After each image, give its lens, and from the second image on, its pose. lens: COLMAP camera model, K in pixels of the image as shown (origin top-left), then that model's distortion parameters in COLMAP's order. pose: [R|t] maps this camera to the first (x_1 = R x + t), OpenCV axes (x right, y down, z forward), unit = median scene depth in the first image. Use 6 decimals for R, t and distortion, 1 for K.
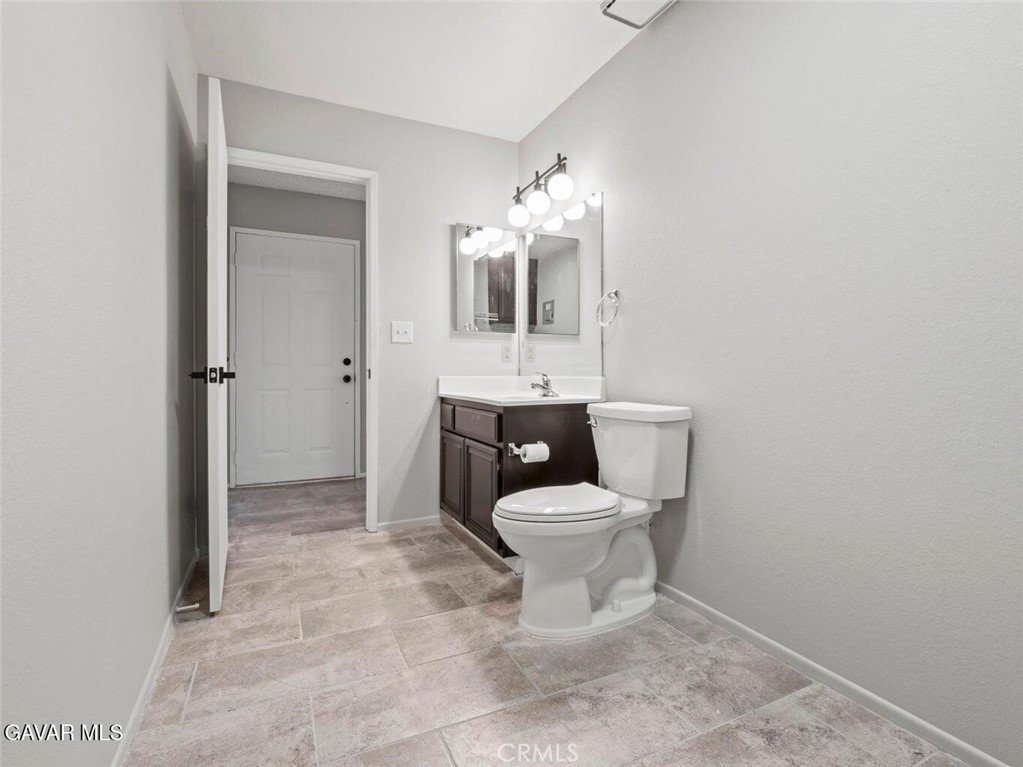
lens RADIAL K [[498.5, 0, 512.3], [0, 498.5, 373.8], [0, 0, 1]] dist [0.004000, 0.001655]
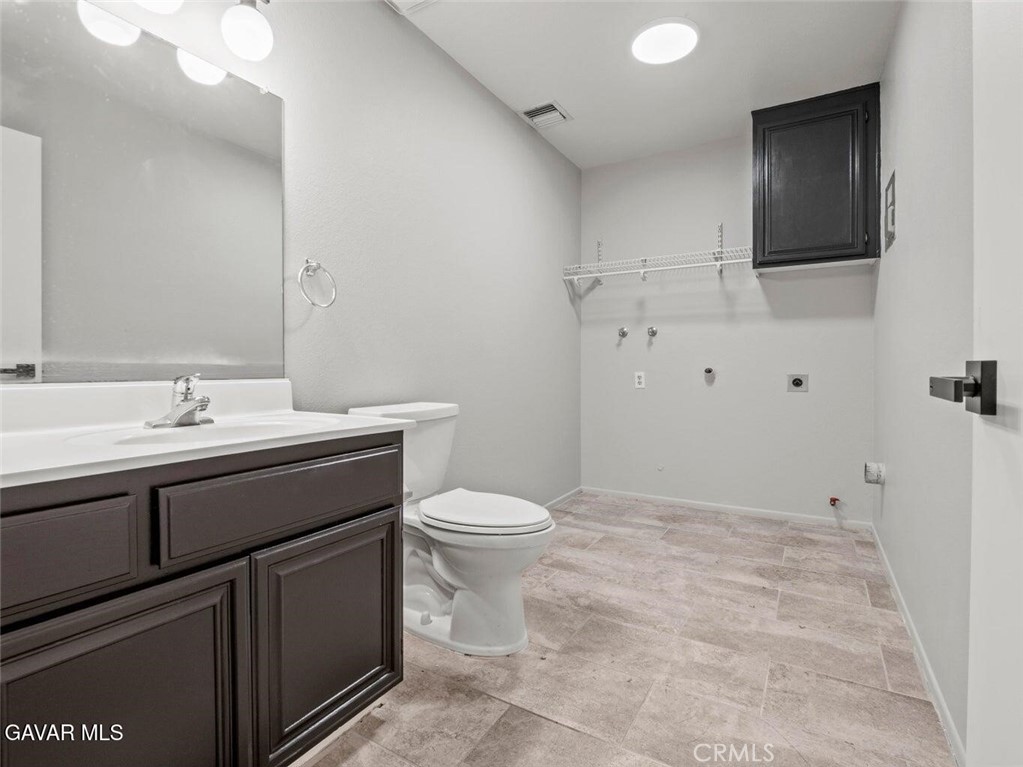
lens RADIAL K [[498.5, 0, 511.3], [0, 498.5, 381.2], [0, 0, 1]] dist [0.004000, 0.001655]
pose [[-0.544568, -0.023261, 0.838394, -0.893017], [-0.000158, 0.999618, 0.027631, -0.015636], [-0.838717, 0.014914, -0.544364, 1.835128]]
